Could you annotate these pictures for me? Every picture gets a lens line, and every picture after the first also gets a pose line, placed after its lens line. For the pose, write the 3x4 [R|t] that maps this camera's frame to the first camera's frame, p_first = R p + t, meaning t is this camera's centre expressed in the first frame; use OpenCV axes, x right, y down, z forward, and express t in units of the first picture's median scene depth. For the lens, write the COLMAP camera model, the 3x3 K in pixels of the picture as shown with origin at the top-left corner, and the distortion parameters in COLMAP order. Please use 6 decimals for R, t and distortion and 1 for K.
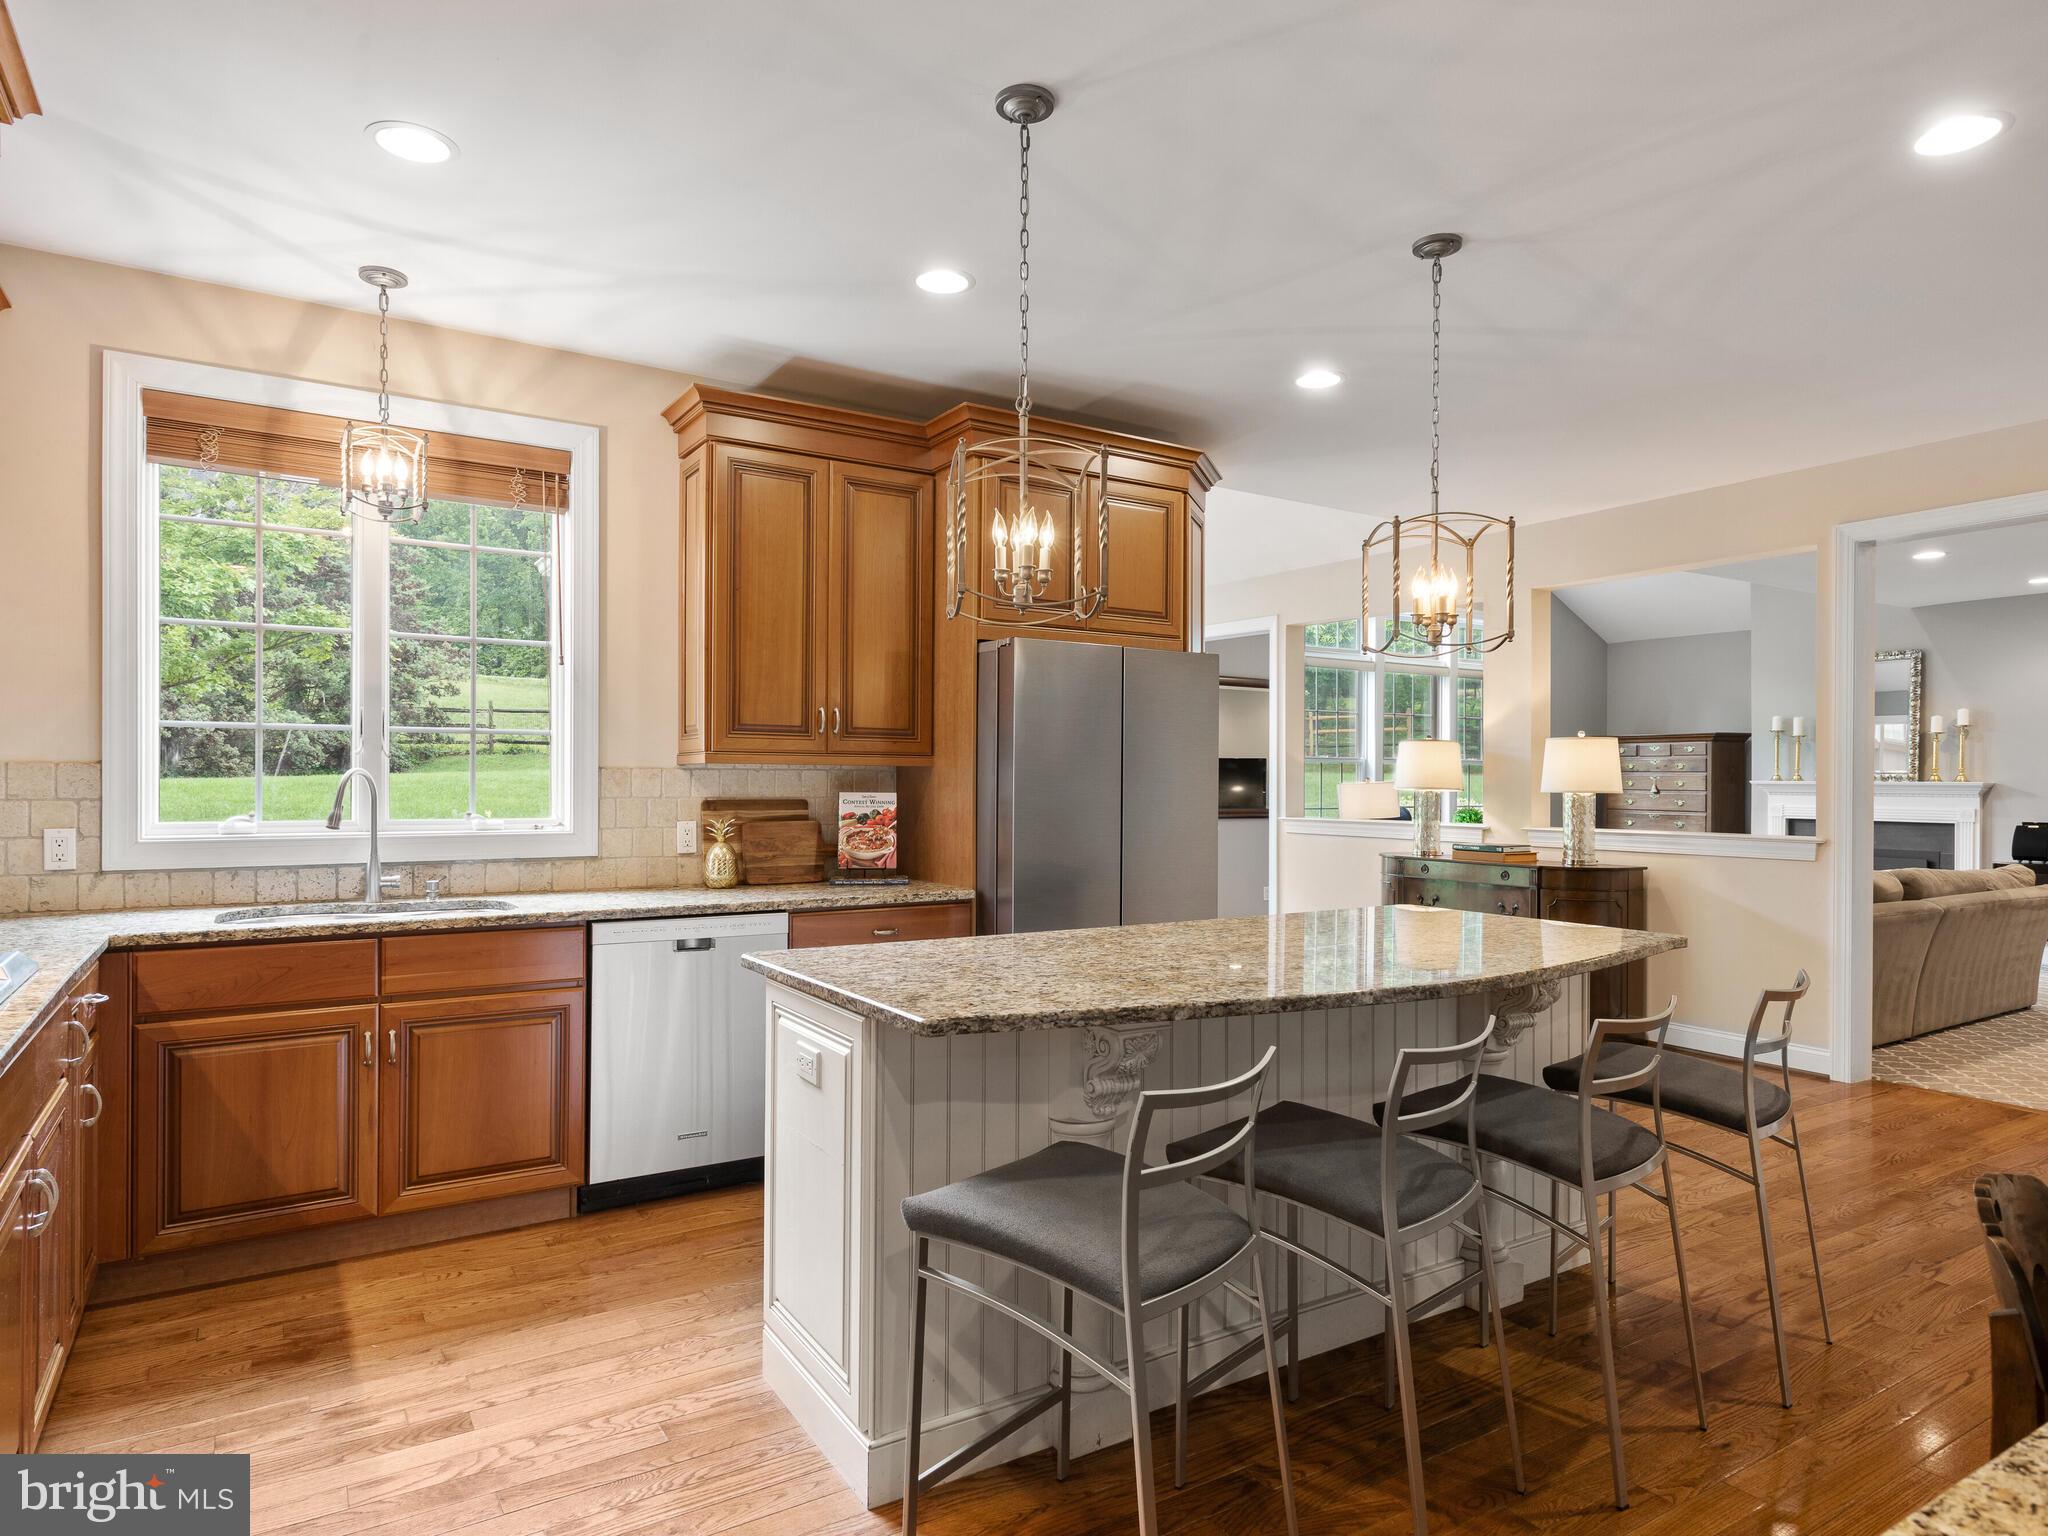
lens RADIAL K [[1207.3, 0, 1025.5], [0, 1207.3, 782.9], [0, 0, 1]] dist [0.019508, -0.009365]
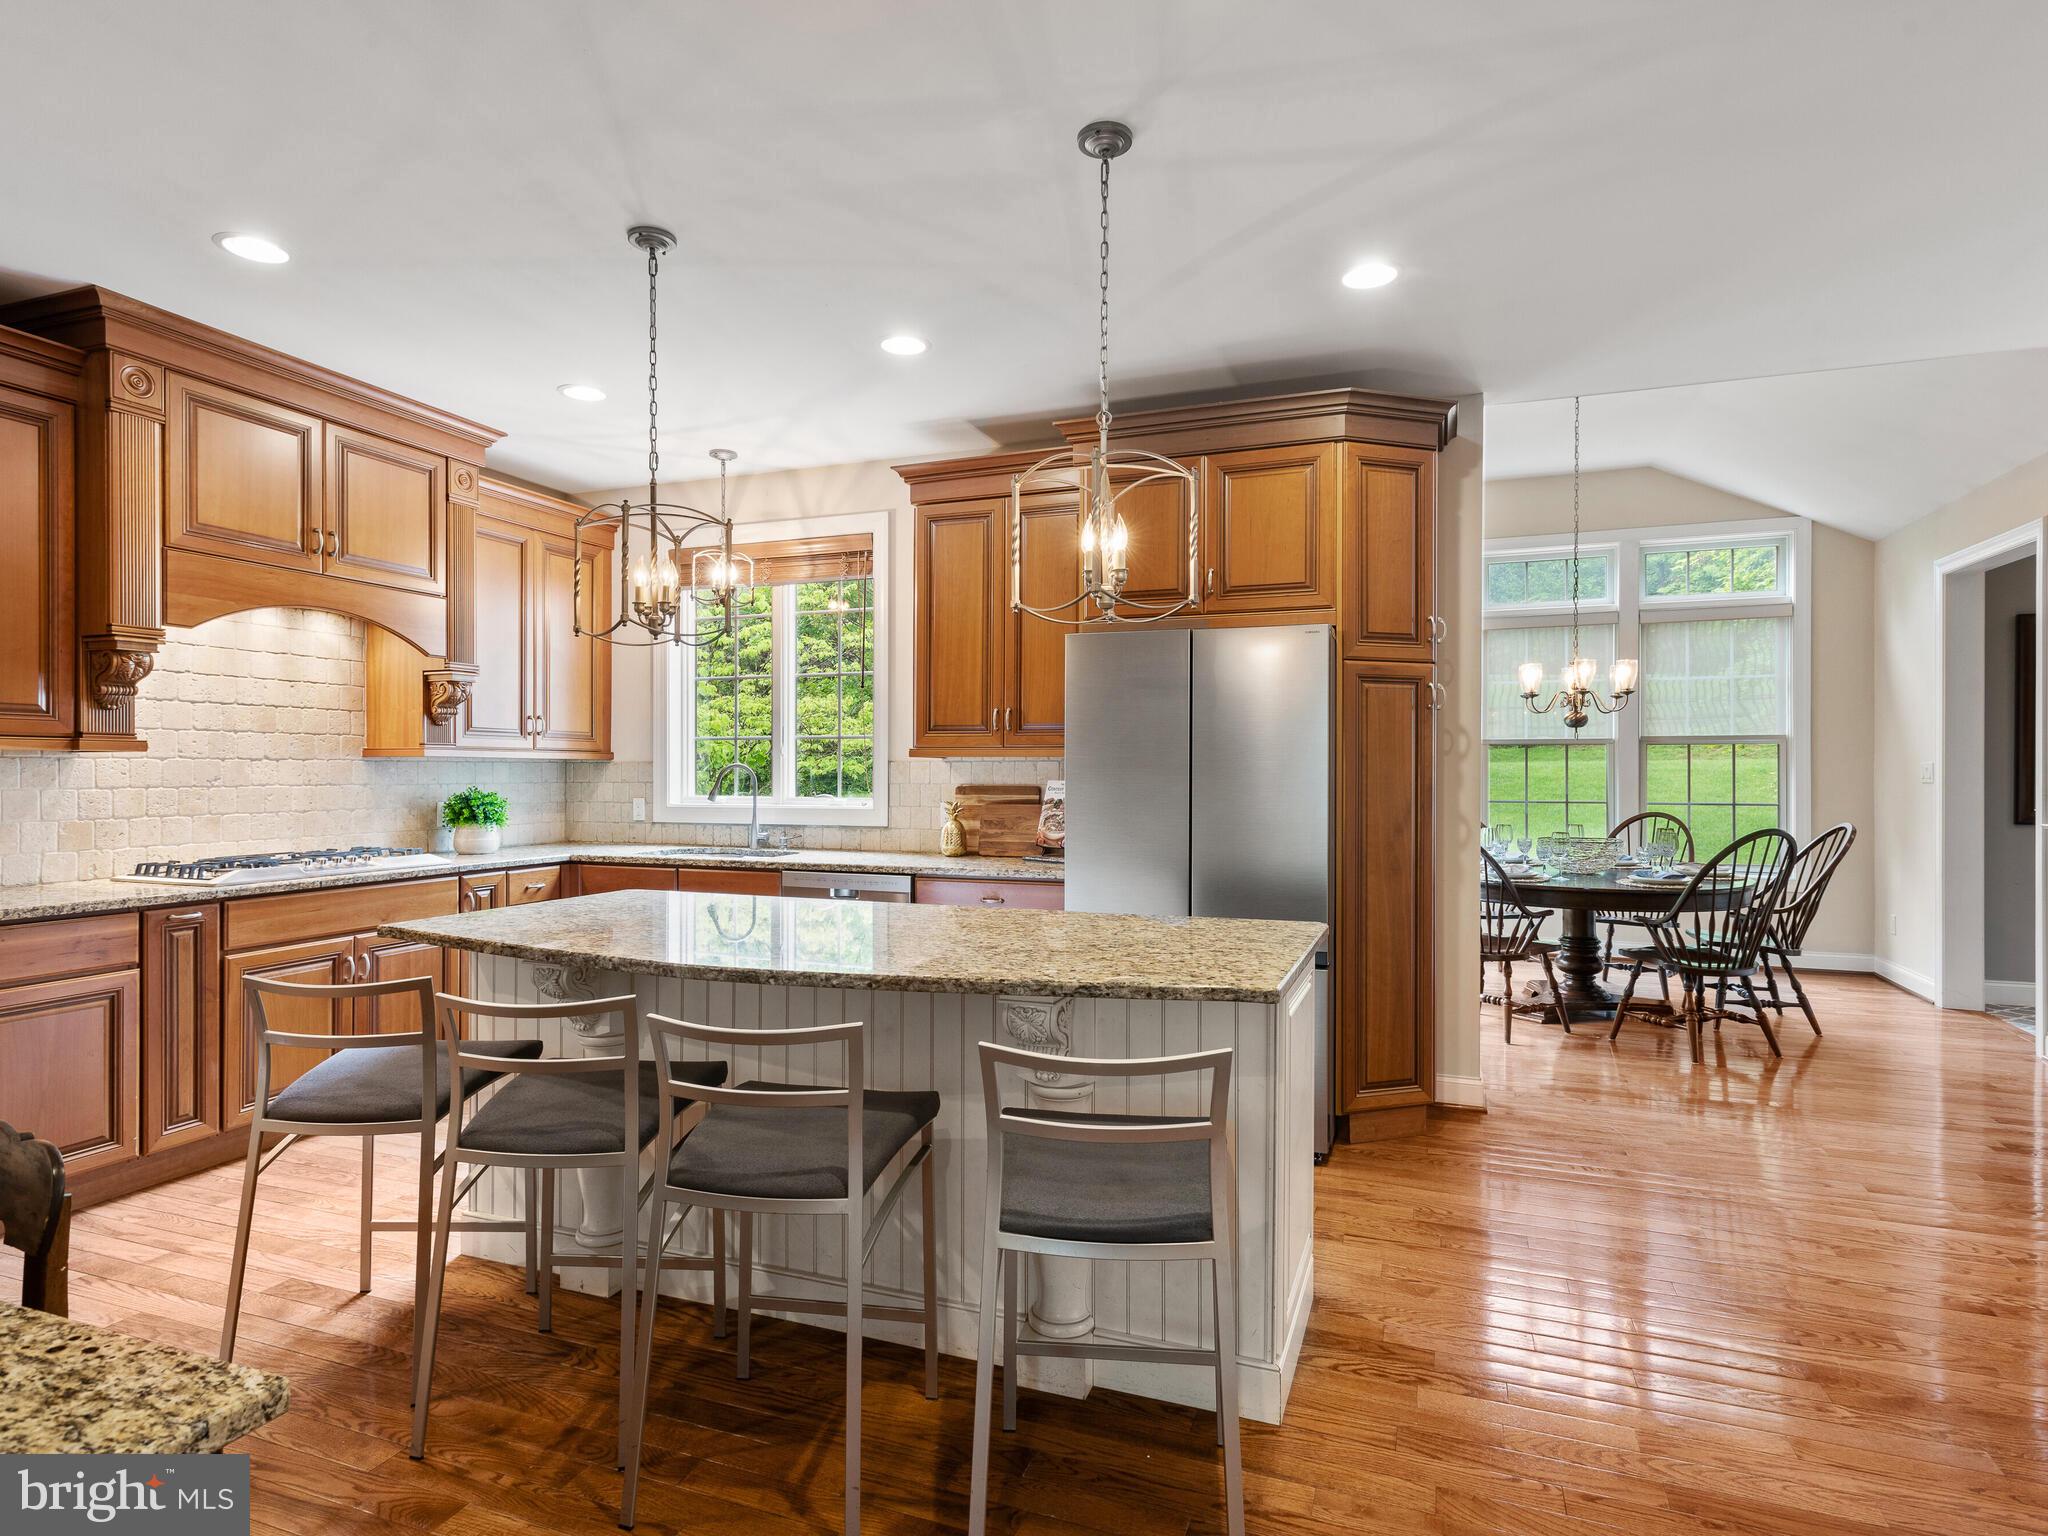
lens RADIAL K [[1106.8, 0, 1027.3], [0, 1106.8, 774.3], [0, 0, 1]] dist [0.018700, -0.000841]
pose [[0.605189, -0.000340, -0.796082, 0.866188], [0.001558, 0.999998, 0.000757, 0.001340], [0.796080, -0.001698, 0.605189, 0.441749]]
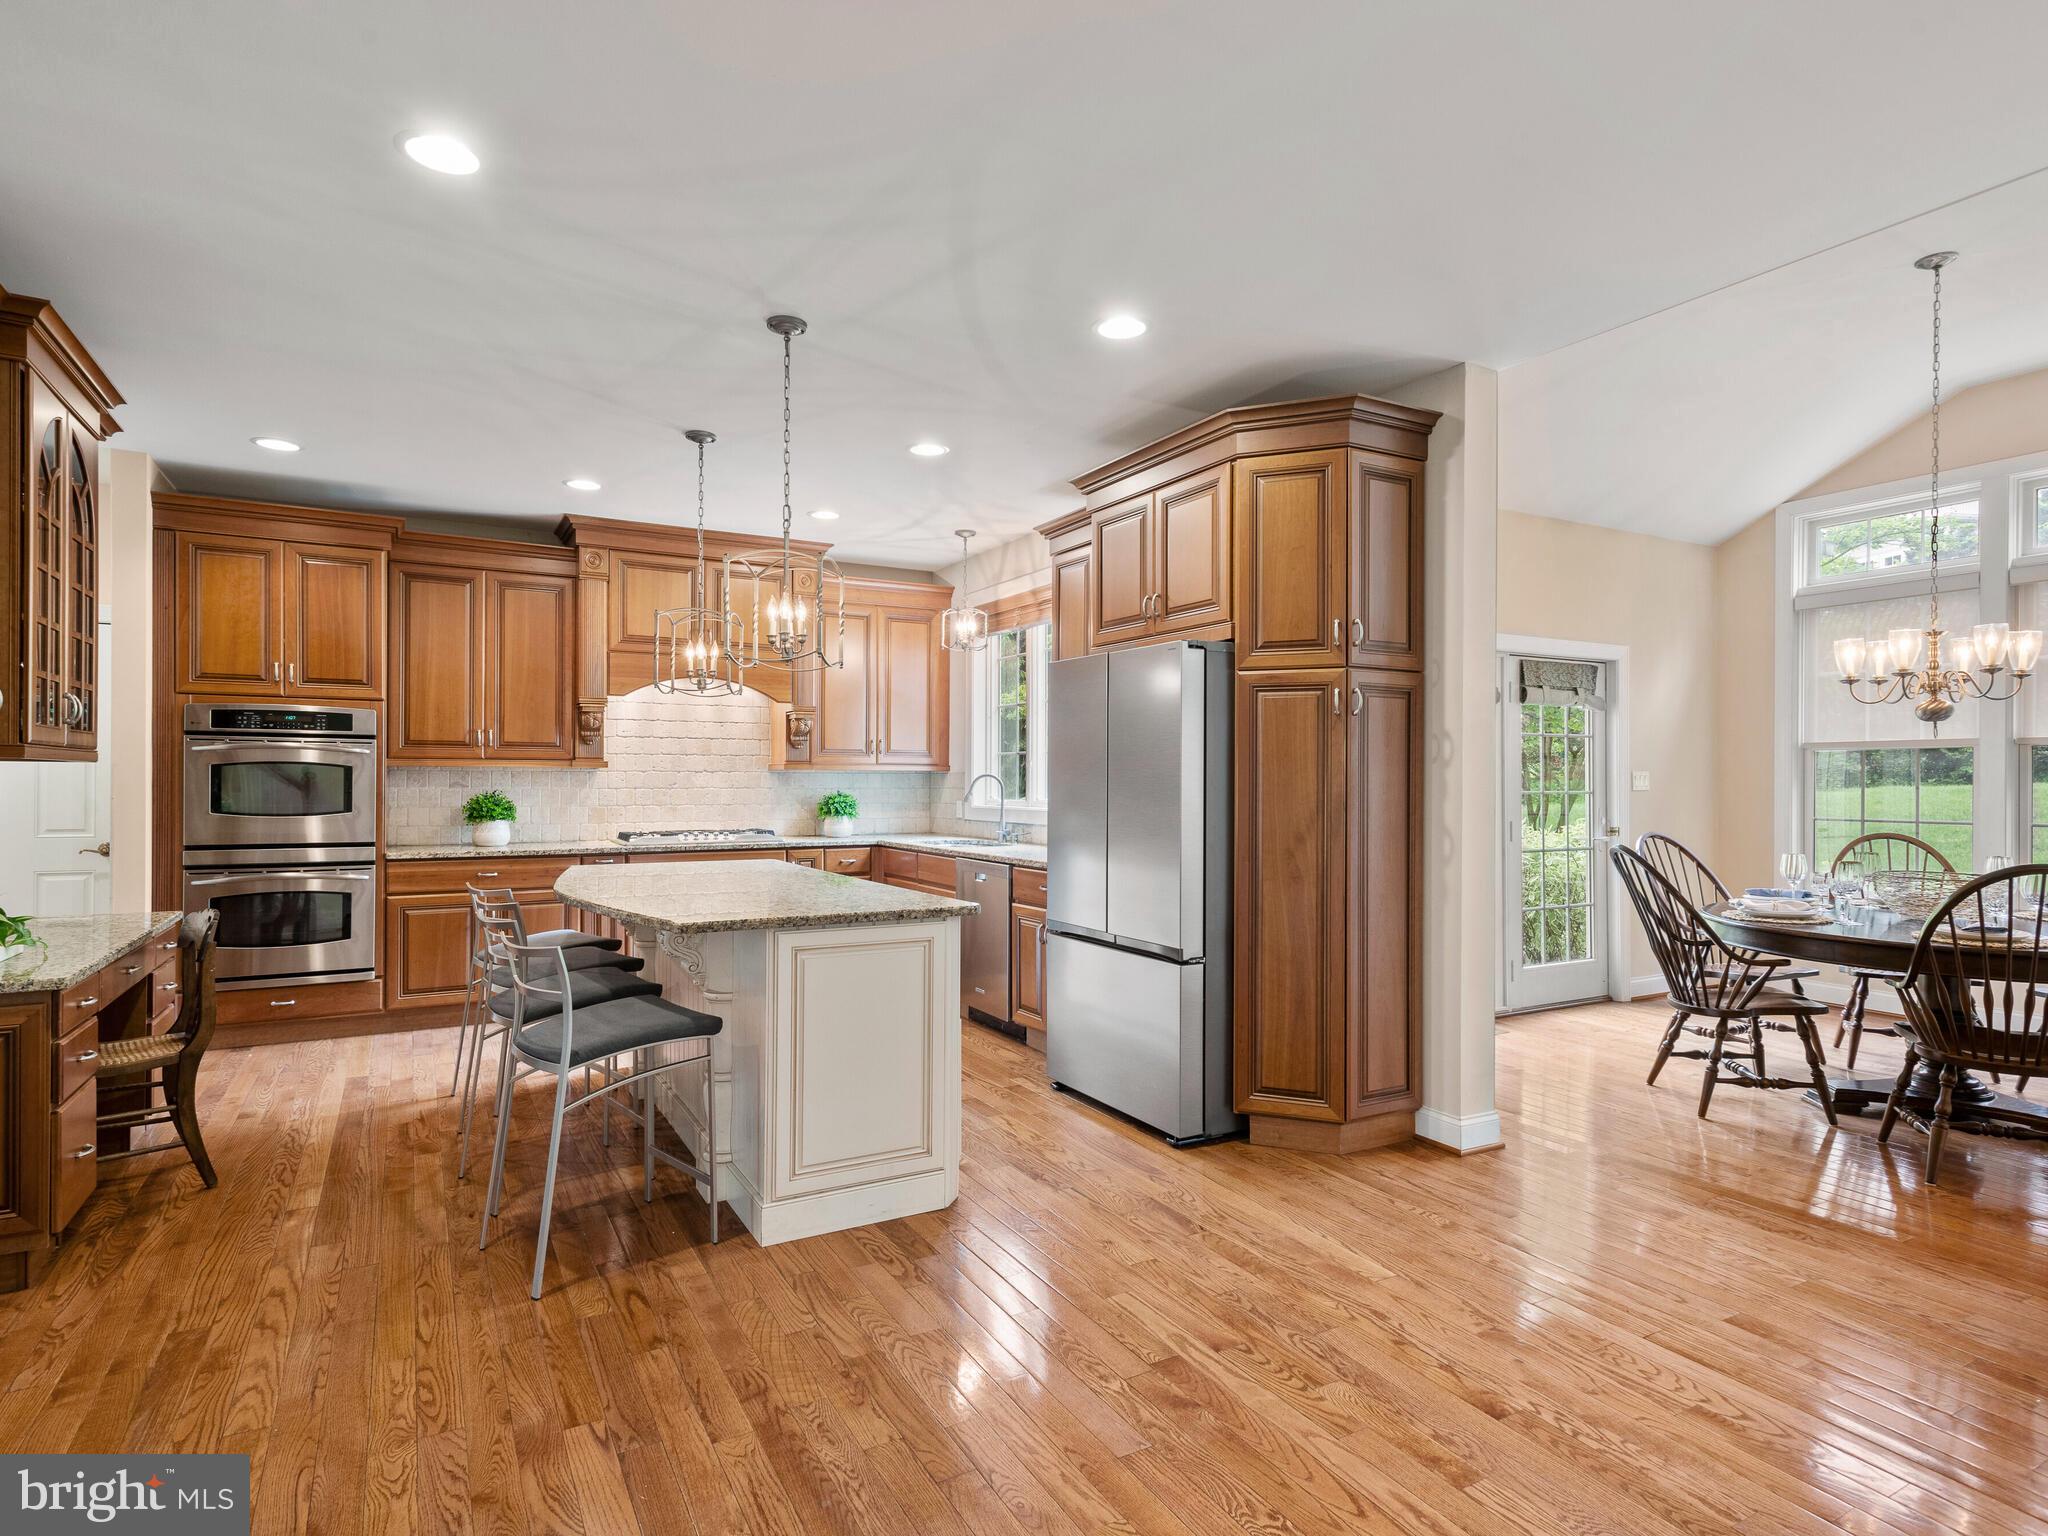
lens RADIAL K [[1099.5, 0, 1026.9], [0, 1099.5, 781.5], [0, 0, 1]] dist [0.015891, -0.003332]
pose [[-0.046477, -0.002944, -0.998915, 1.313153], [-0.002412, 0.999993, -0.002835, 0.005723], [0.998916, 0.002278, -0.046484, 1.194991]]
